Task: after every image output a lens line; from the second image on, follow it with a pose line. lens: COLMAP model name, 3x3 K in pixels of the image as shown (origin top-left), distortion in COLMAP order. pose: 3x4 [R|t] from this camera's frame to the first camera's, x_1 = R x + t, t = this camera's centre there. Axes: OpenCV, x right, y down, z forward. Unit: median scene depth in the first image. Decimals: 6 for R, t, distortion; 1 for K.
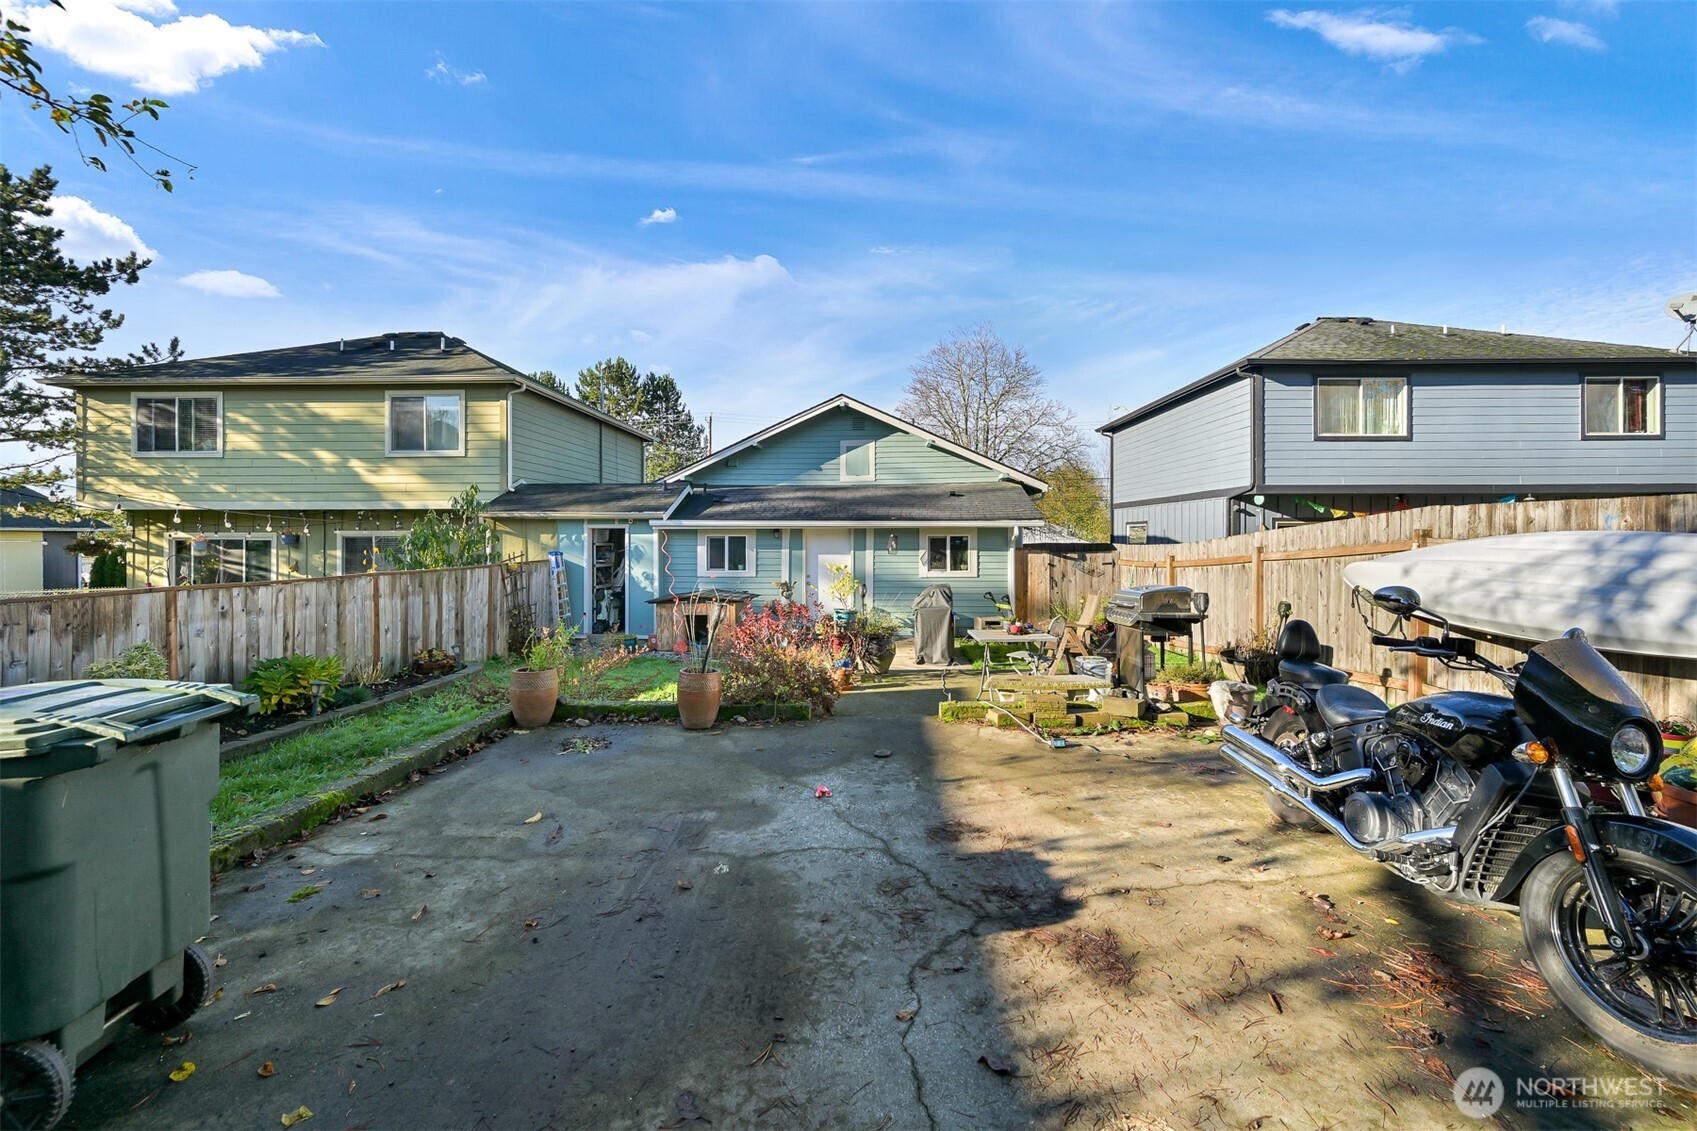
lens RADIAL K [[675.9, 0, 853.5], [0, 675.9, 584.4], [0, 0, 1]] dist [-0.001254, 0.000009]
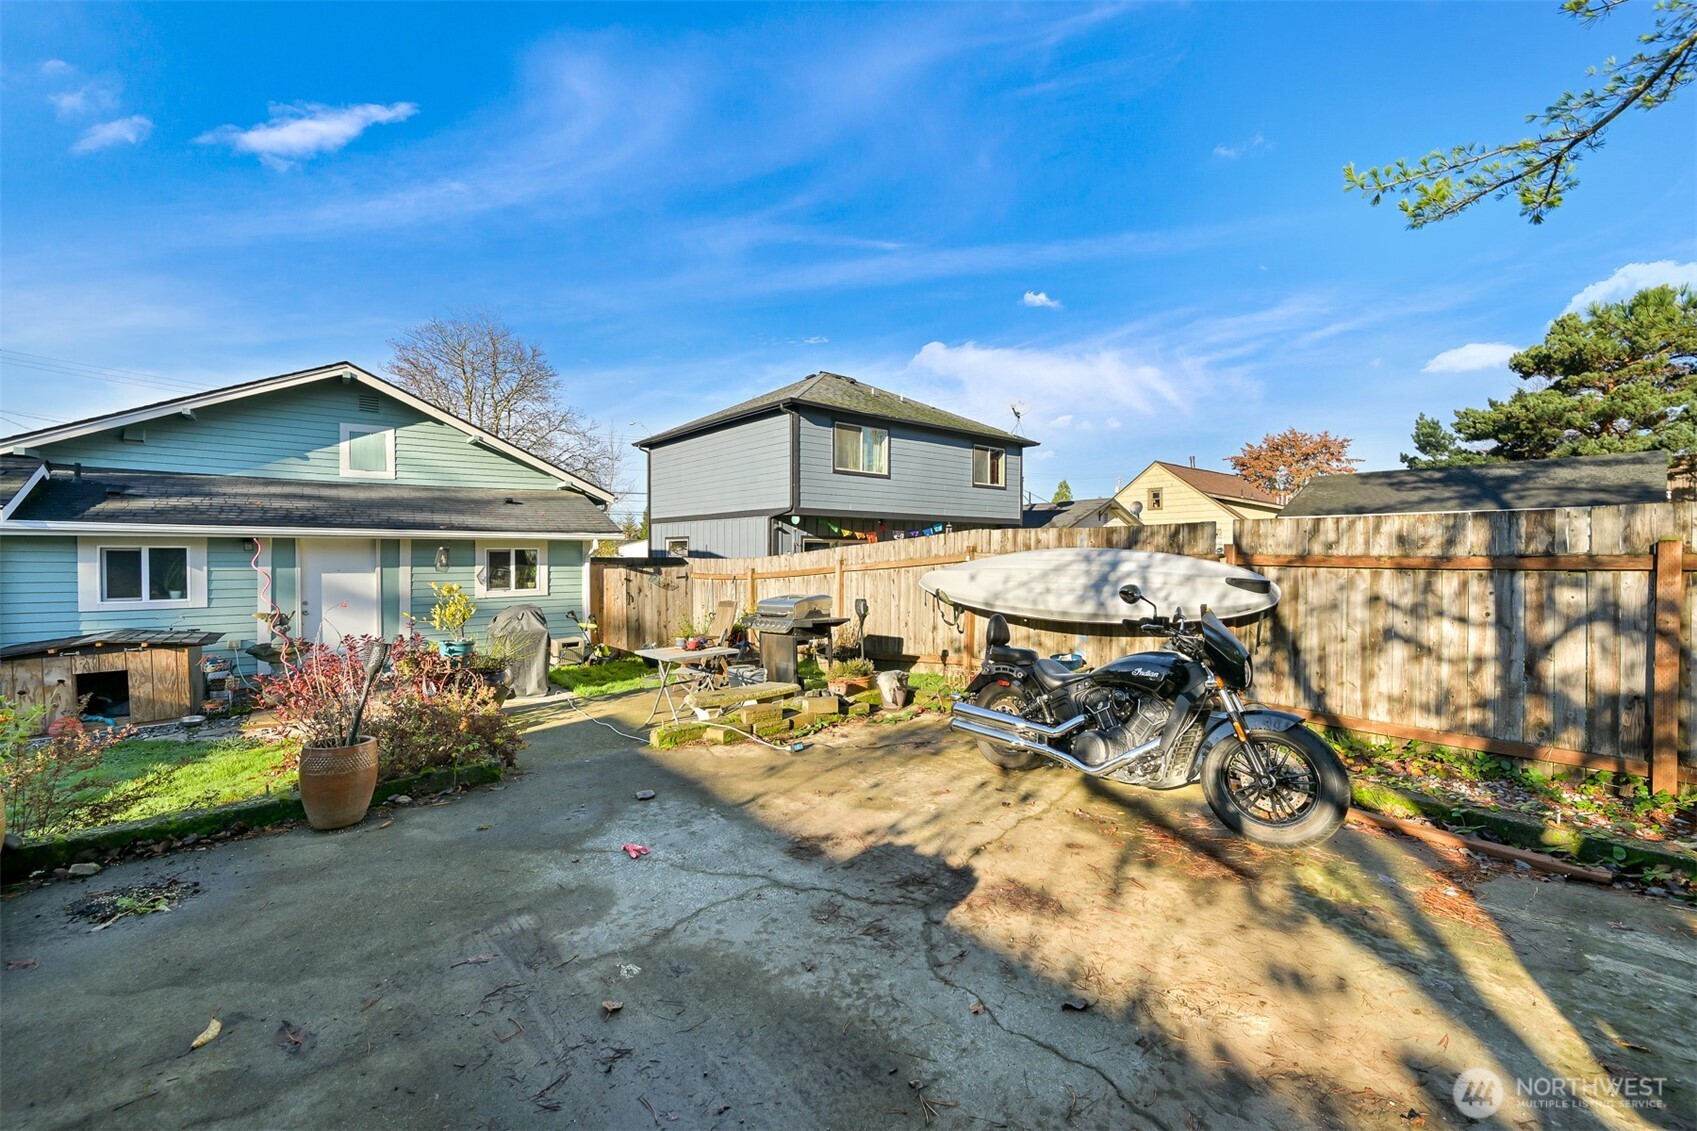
lens RADIAL K [[682.0, 0, 847.9], [0, 682.0, 610.0], [0, 0, 1]] dist [-0.001282, -0.000056]
pose [[0.746909, -0.052903, 0.662818, -0.163920], [0.042842, 0.998588, 0.031425, -0.003569], [-0.663544, 0.004924, 0.748121, 0.076449]]
